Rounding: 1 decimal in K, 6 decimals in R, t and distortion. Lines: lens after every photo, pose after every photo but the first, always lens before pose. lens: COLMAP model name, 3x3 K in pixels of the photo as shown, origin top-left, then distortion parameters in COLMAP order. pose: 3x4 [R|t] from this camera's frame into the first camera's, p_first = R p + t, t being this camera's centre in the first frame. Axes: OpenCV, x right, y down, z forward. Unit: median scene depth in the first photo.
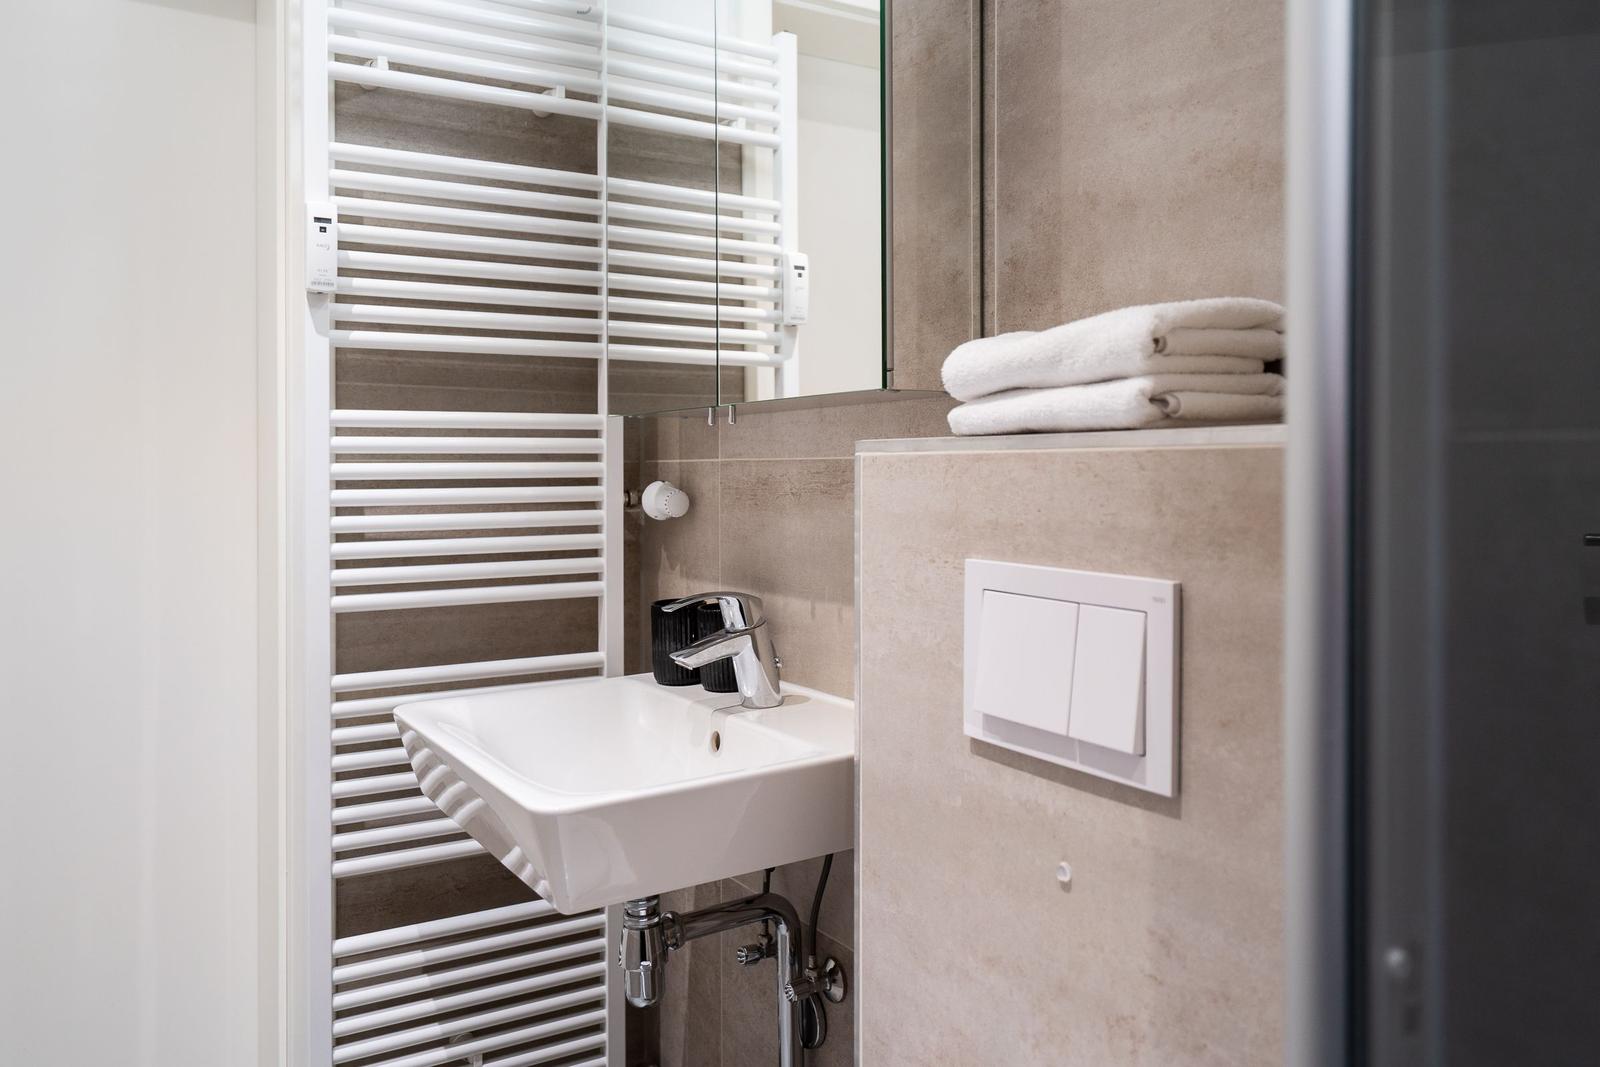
lens RADIAL K [[1185.8, 0, 723.0], [0, 1185.8, 451.7], [0, 0, 1]] dist [0.027460, -0.013267]
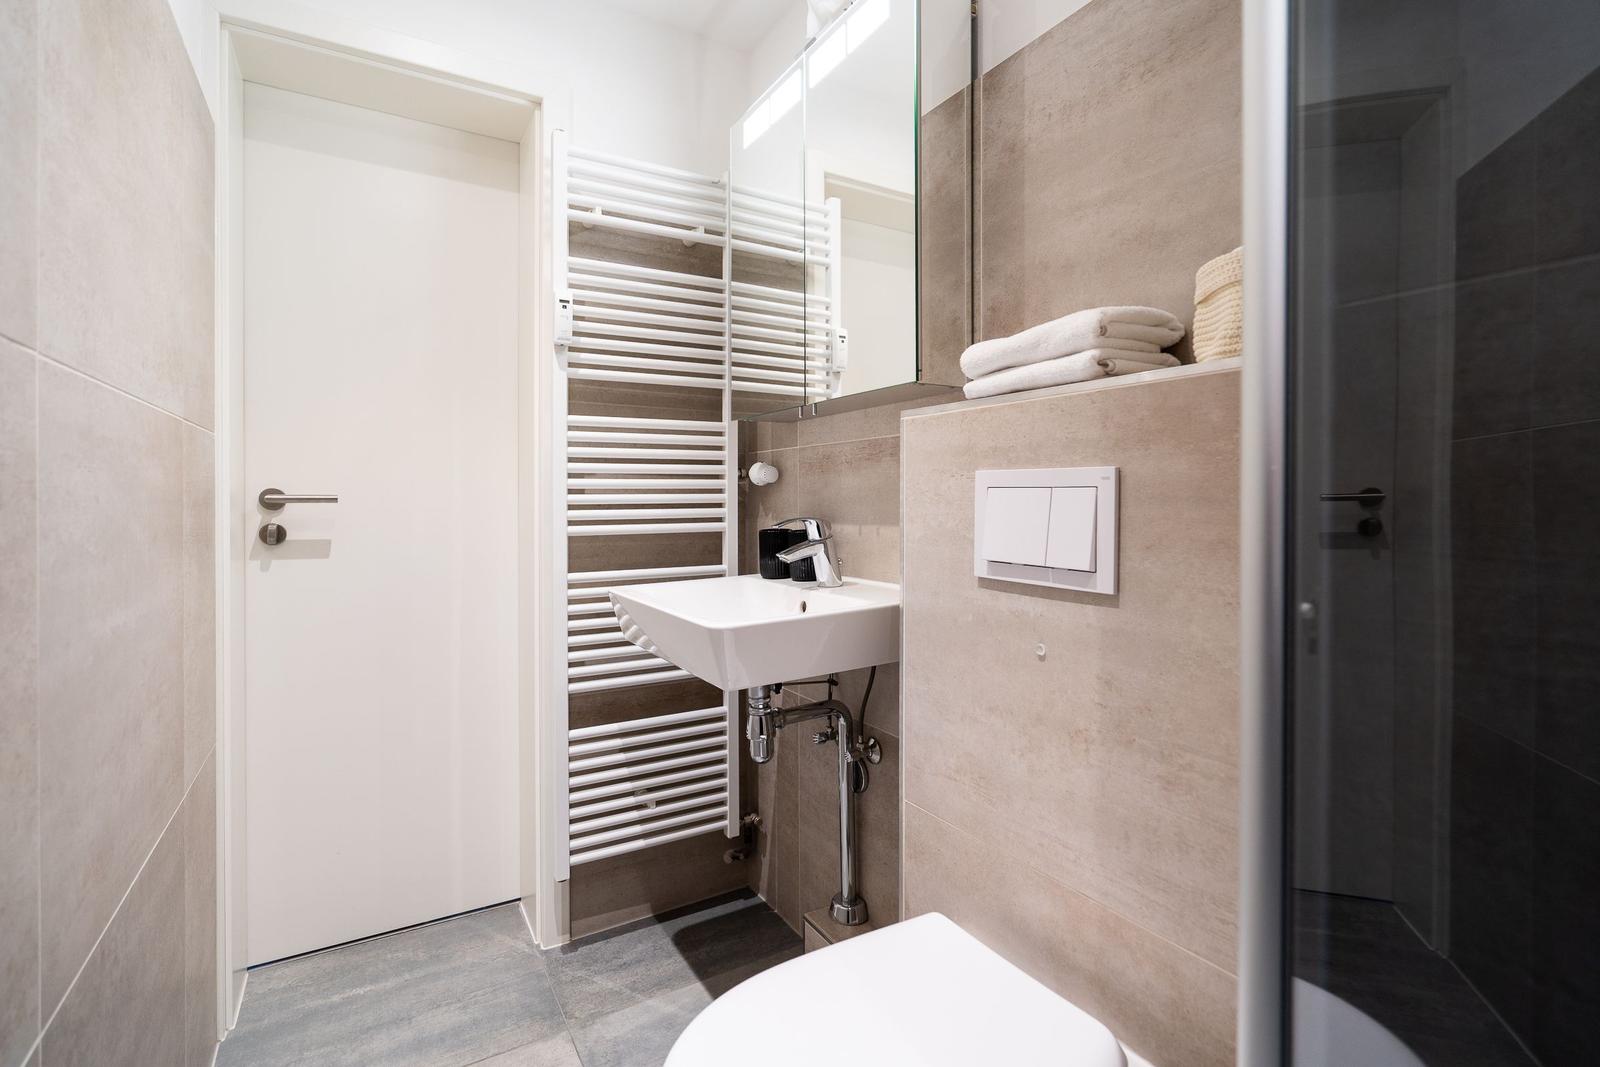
lens RADIAL K [[724.5, 0, 745.8], [0, 724.5, 481.2], [0, 0, 1]] dist [-0.001543, 0.002897]
pose [[0.999789, 0.005636, -0.019773, -0.066277], [-0.005852, 0.999923, -0.010922, 0.078665], [0.019710, 0.011036, 0.999745, -0.016888]]
